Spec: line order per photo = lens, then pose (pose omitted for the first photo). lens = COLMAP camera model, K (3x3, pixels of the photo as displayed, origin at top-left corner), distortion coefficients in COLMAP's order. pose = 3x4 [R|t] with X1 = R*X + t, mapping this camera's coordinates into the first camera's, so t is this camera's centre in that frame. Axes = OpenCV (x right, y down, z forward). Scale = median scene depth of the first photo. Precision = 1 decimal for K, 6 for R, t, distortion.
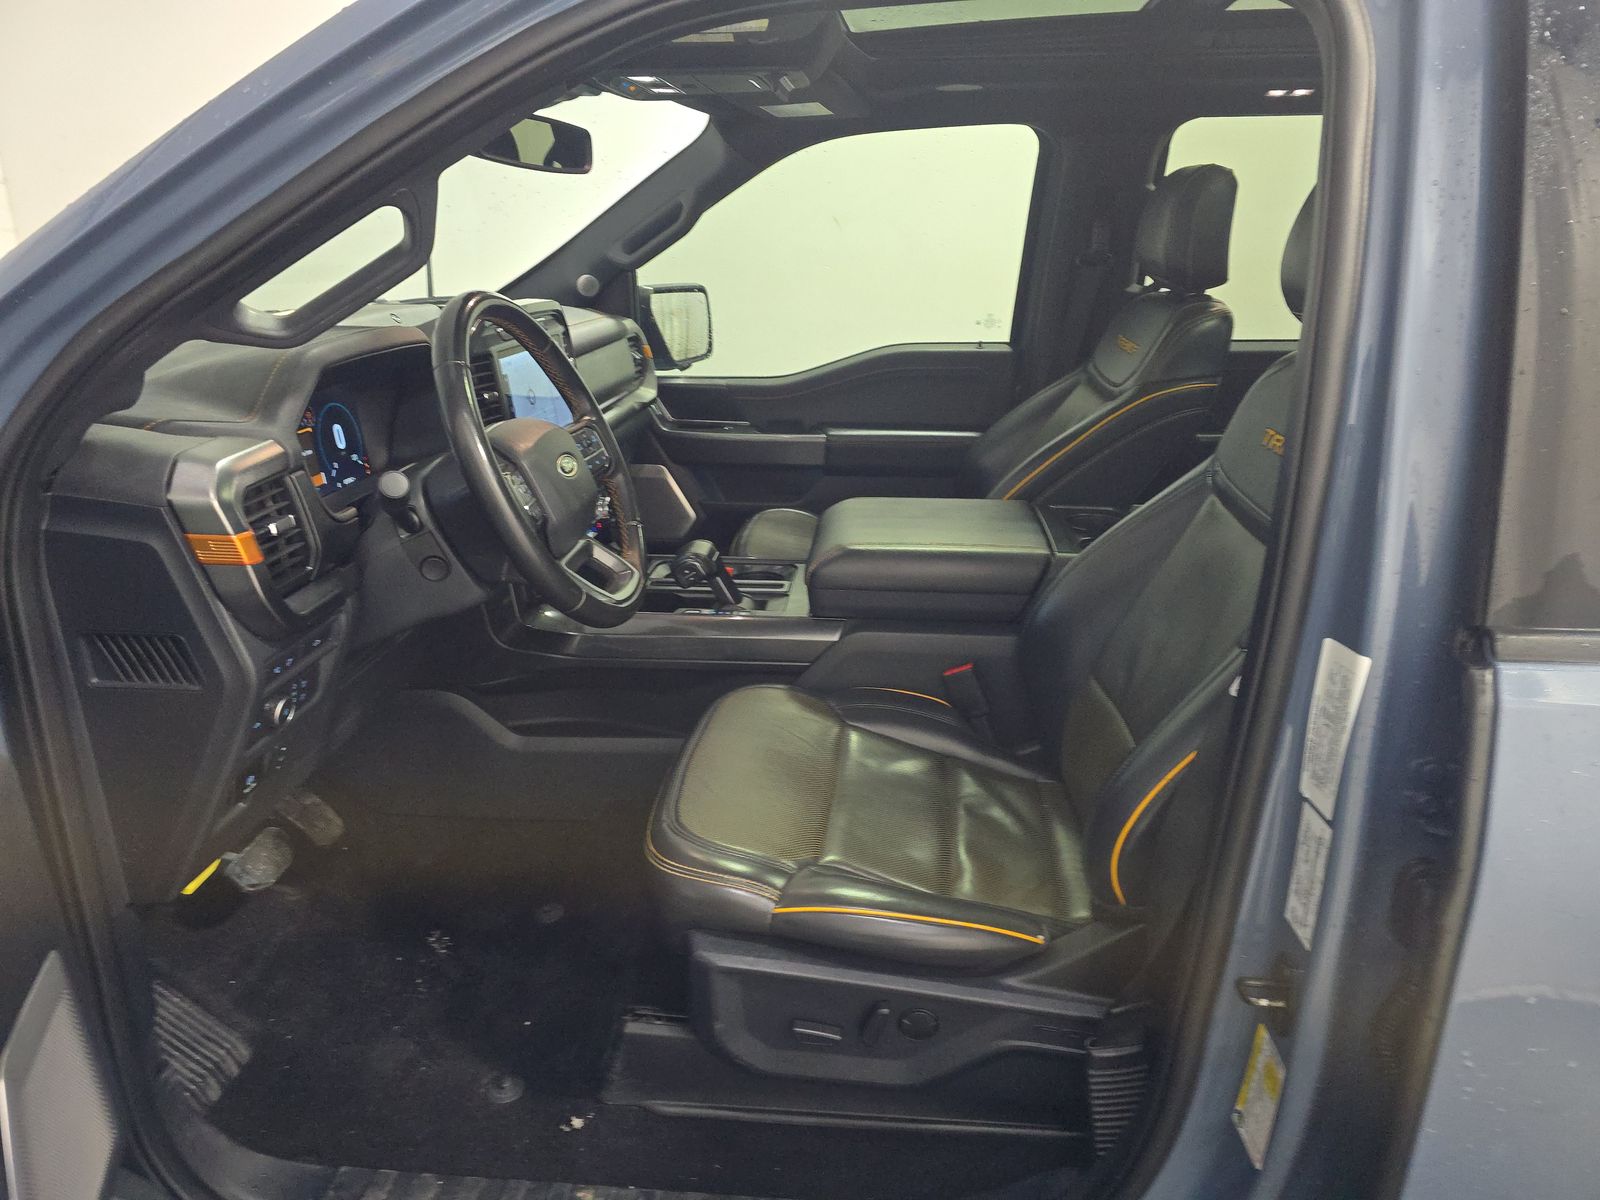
lens RADIAL K [[1075.6, 0, 808.6], [0, 1075.6, 604.5], [0, 0, 1]] dist [0.017720, -0.013204]
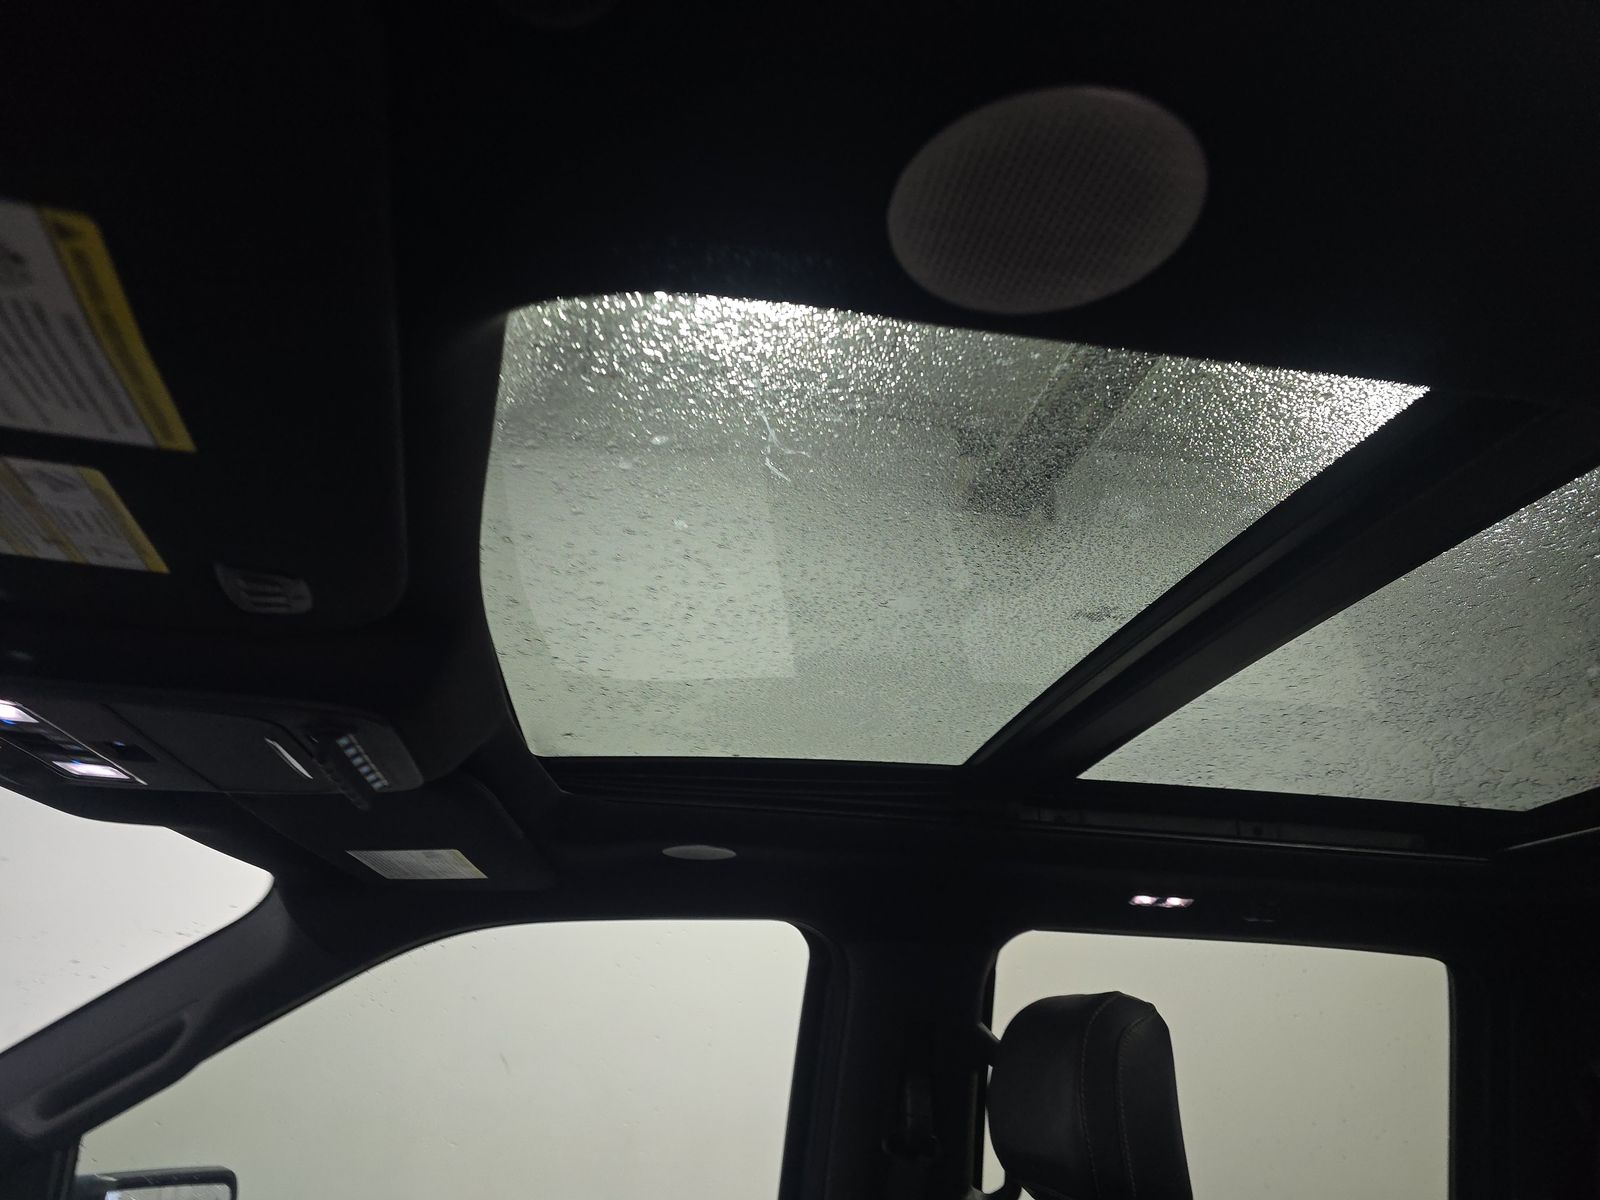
lens RADIAL K [[1075.6, 0, 813.9], [0, 1075.6, 603.6], [0, 0, 1]] dist [0.017720, -0.013204]
pose [[0.963241, 0.133187, 0.233298, 0.035401], [0.060156, 0.739452, -0.670516, -0.148773], [-0.261817, 0.659903, 0.704258, 0.408155]]
